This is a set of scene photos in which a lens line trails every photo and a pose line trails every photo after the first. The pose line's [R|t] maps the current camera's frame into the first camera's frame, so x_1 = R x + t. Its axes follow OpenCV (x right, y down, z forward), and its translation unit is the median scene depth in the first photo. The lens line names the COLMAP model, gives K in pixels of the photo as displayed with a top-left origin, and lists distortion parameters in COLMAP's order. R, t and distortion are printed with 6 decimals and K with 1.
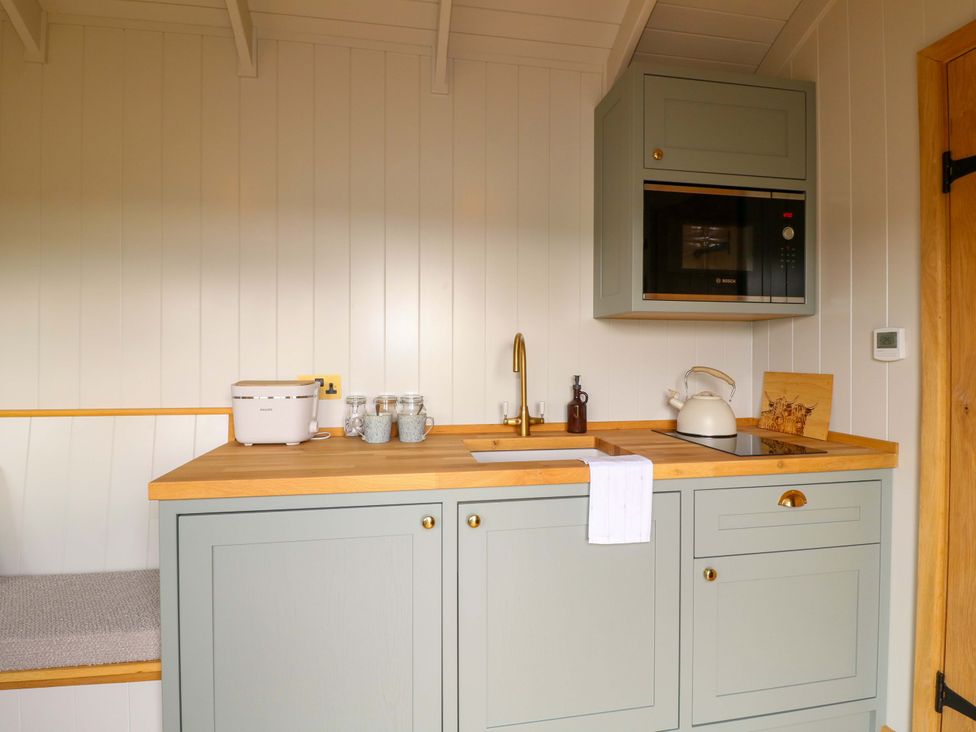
lens RADIAL K [[536.4, 0, 491.4], [0, 536.4, 366.9], [0, 0, 1]] dist [0.004970, -0.010652]
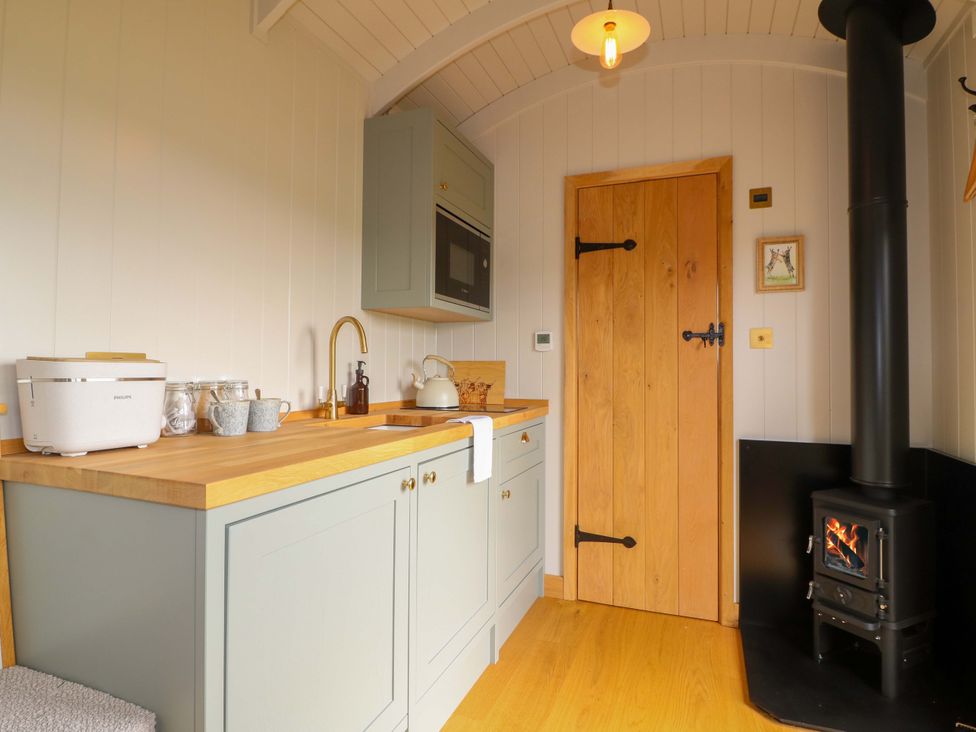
lens RADIAL K [[536.4, 0, 492.5], [0, 536.4, 365.4], [0, 0, 1]] dist [0.004970, -0.010652]
pose [[0.512143, 0.010082, 0.858841, -0.692662], [0.018483, 0.999570, -0.022756, 0.060690], [-0.858701, 0.027528, 0.511737, 0.247957]]
